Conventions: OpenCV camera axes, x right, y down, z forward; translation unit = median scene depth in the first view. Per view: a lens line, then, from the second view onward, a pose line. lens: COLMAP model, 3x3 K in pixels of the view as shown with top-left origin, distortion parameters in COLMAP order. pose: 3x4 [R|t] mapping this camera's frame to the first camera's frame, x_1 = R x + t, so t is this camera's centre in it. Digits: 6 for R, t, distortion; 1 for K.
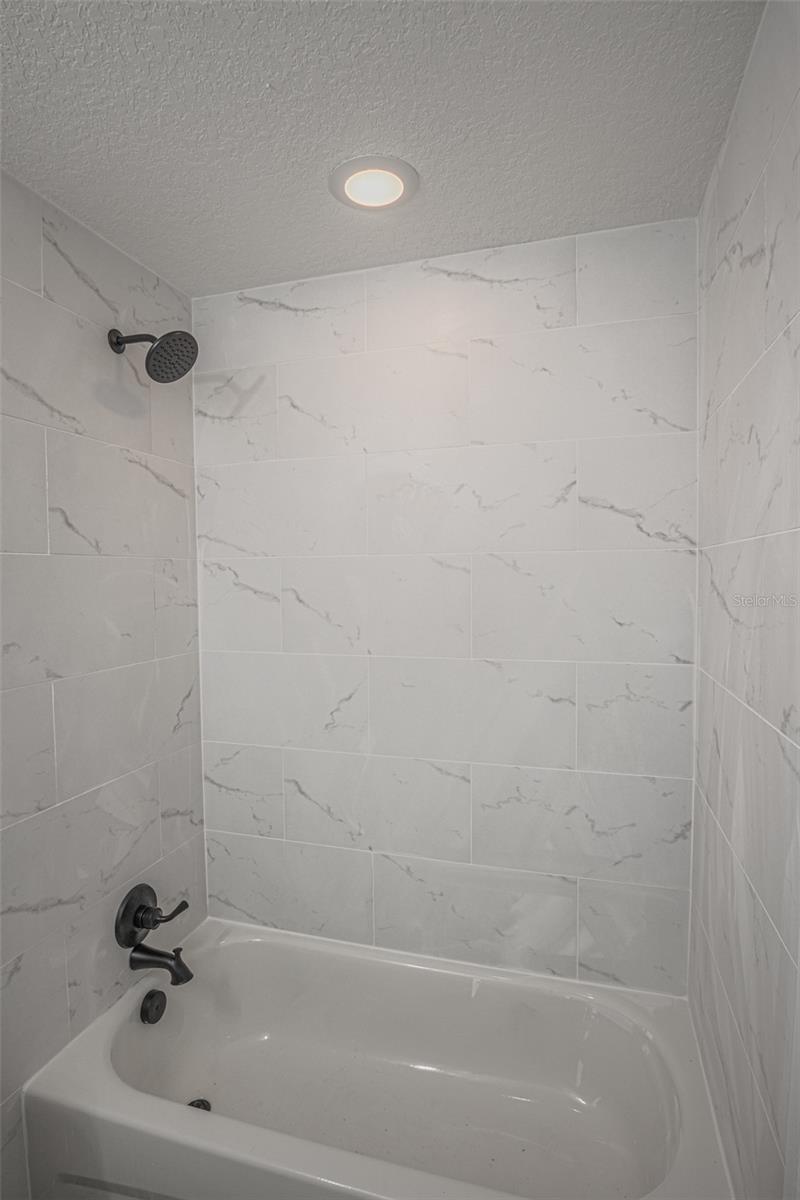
lens RADIAL K [[621.3, 0, 386.8], [0, 621.3, 598.8], [0, 0, 1]] dist [-0.025975, -0.000790]
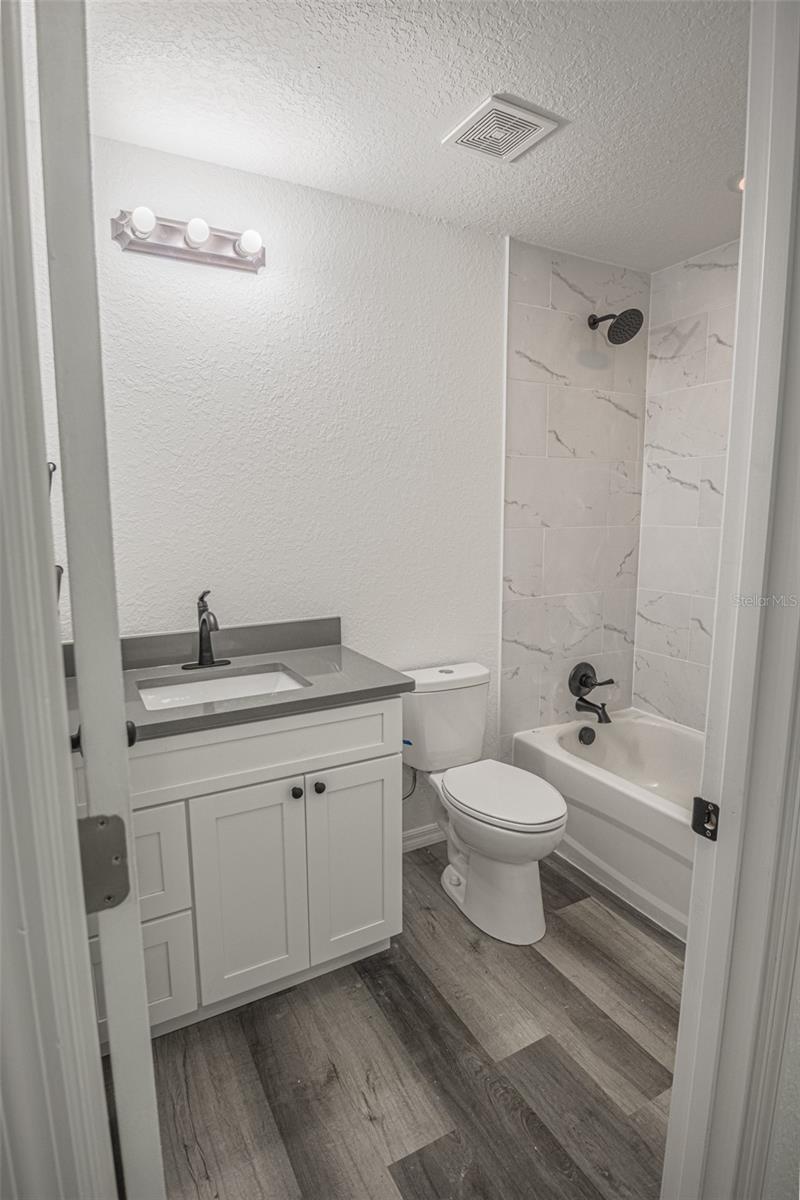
lens RADIAL K [[620.1, 0, 393.3], [0, 620.1, 603.2], [0, 0, 1]] dist [-0.021737, -0.000459]
pose [[0.708038, 0.111697, -0.697285, 0.375342], [-0.029994, 0.991277, 0.128335, 0.112520], [0.705537, -0.069952, 0.705212, -0.526951]]
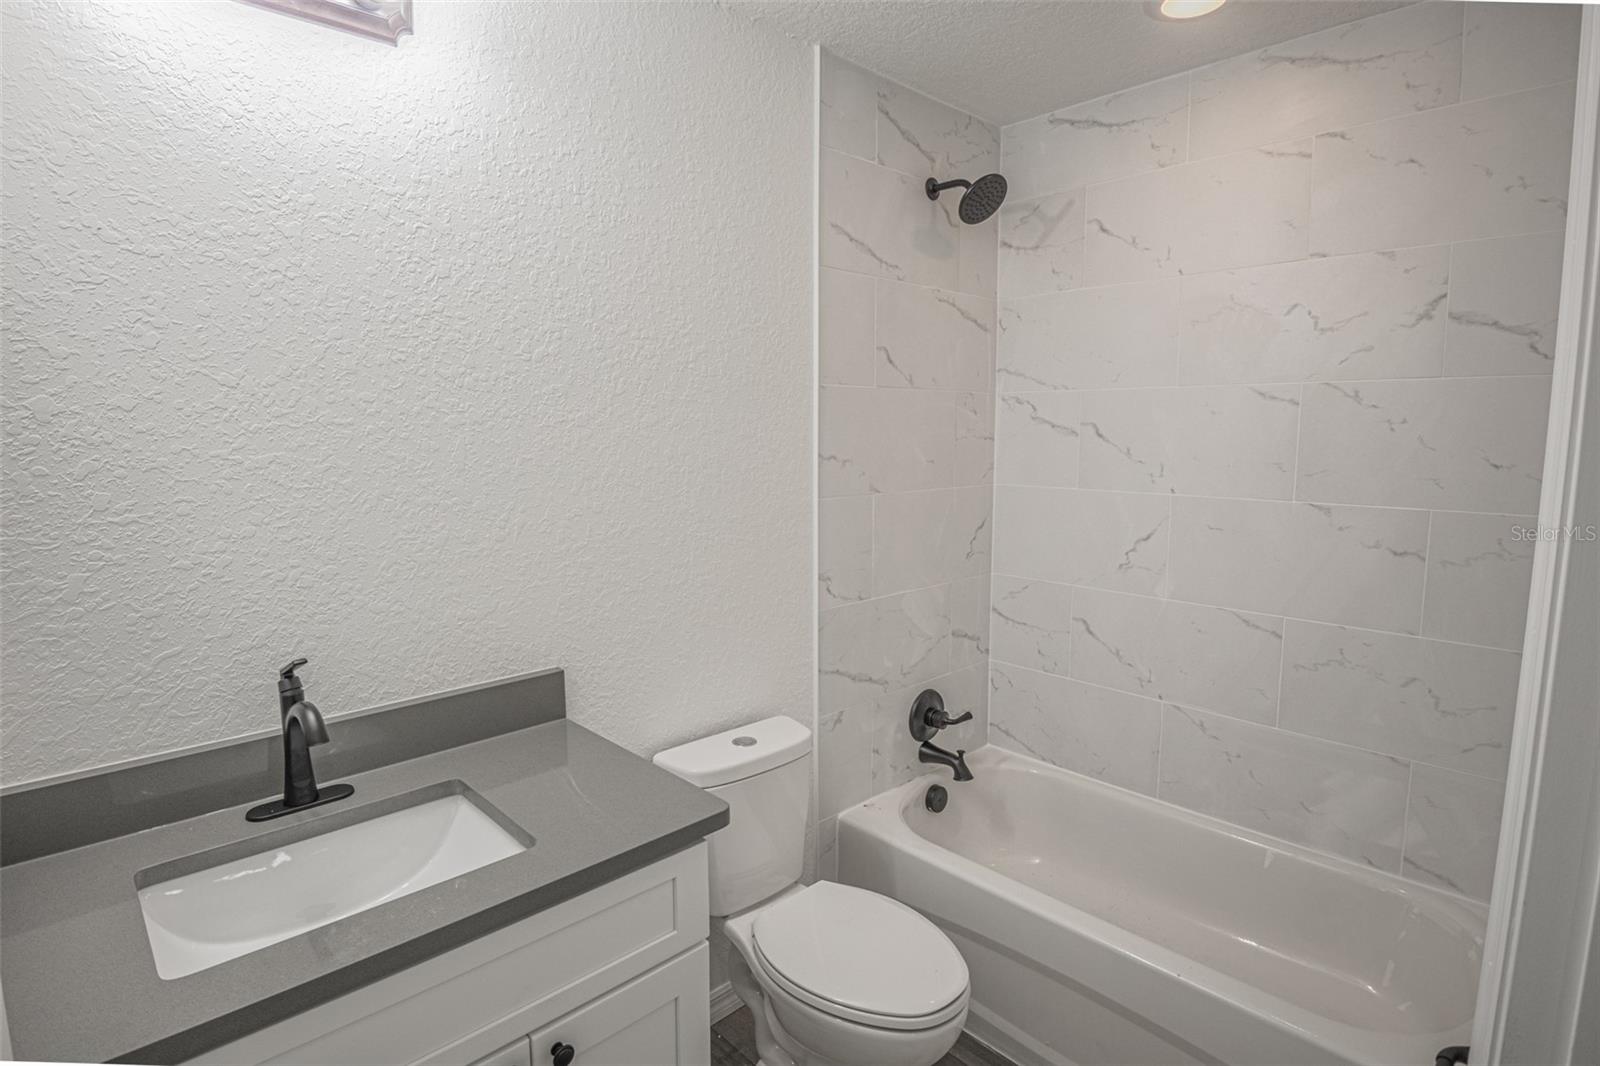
lens RADIAL K [[818.5, 0, 802.7], [0, 818.5, 522.9], [0, 0, 1]] dist [-0.022790, -0.002780]
pose [[0.872121, 0.066094, -0.484805, 0.091498], [-0.027540, 0.995895, 0.086229, 0.047381], [0.488514, -0.061850, 0.870361, -0.378291]]
